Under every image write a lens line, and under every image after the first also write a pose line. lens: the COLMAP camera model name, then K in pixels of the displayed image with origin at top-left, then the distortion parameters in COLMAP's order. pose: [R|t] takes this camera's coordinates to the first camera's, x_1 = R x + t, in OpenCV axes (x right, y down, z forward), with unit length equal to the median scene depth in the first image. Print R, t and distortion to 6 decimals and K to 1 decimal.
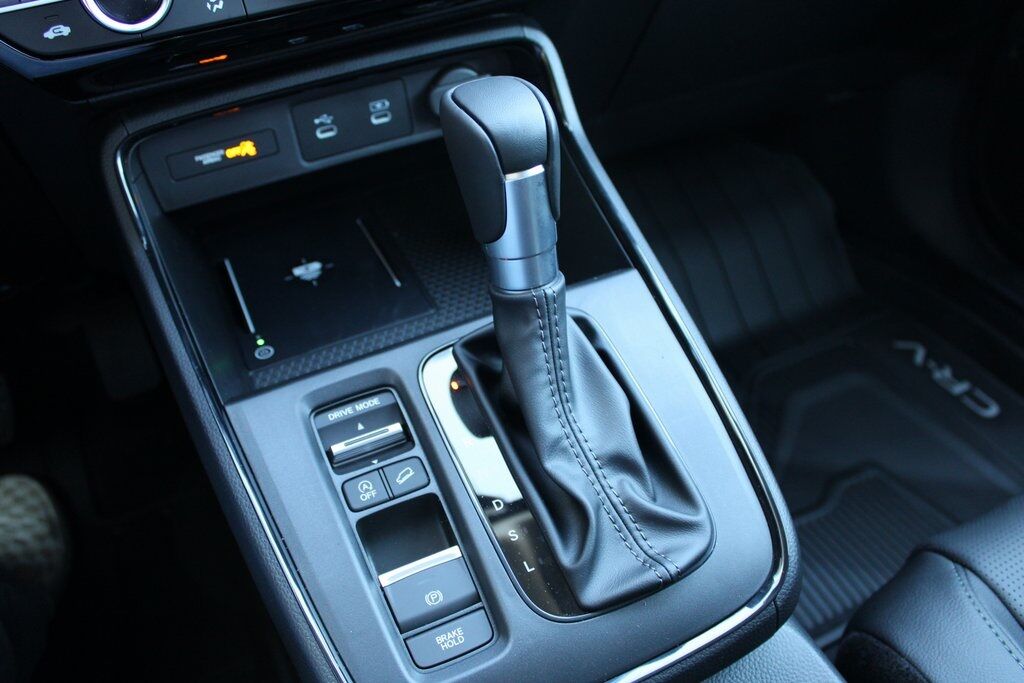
lens RADIAL K [[921.6, 0, 517.3], [0, 921.6, 345.9], [0, 0, 1]] dist [-0.131222, 0.105974]
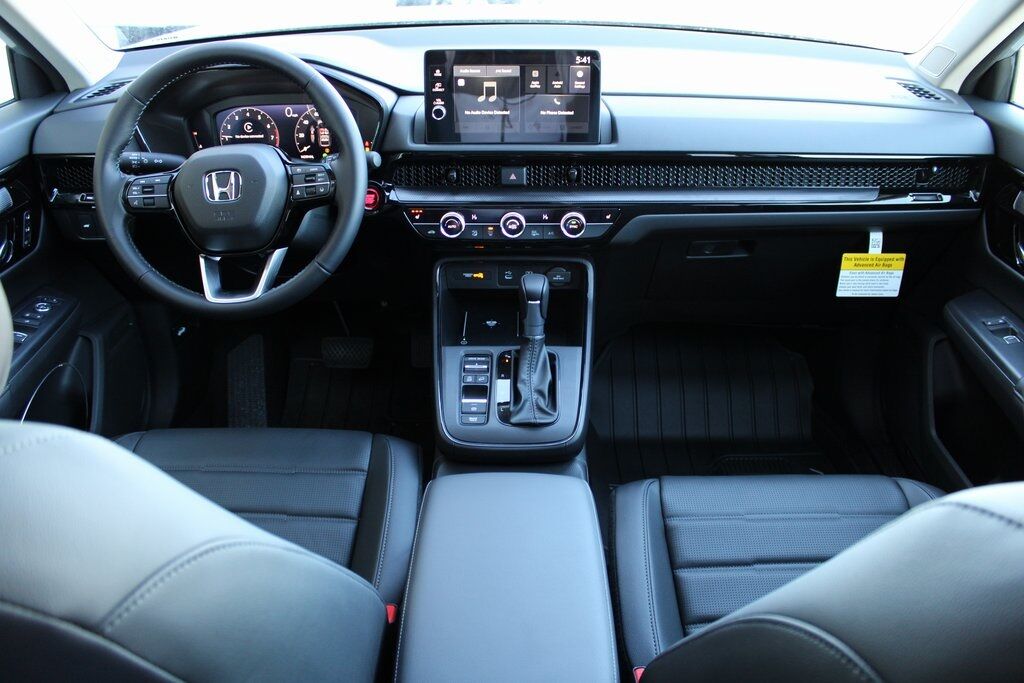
lens RADIAL K [[850.3, 0, 518.0], [0, 850.3, 344.6], [0, 0, 1]] dist [-0.129726, 0.063499]
pose [[0.902581, 0.269323, -0.335876, 0.857958], [-0.317578, 0.943251, -0.097062, 0.240350], [0.290675, 0.194273, 0.936892, -1.618307]]
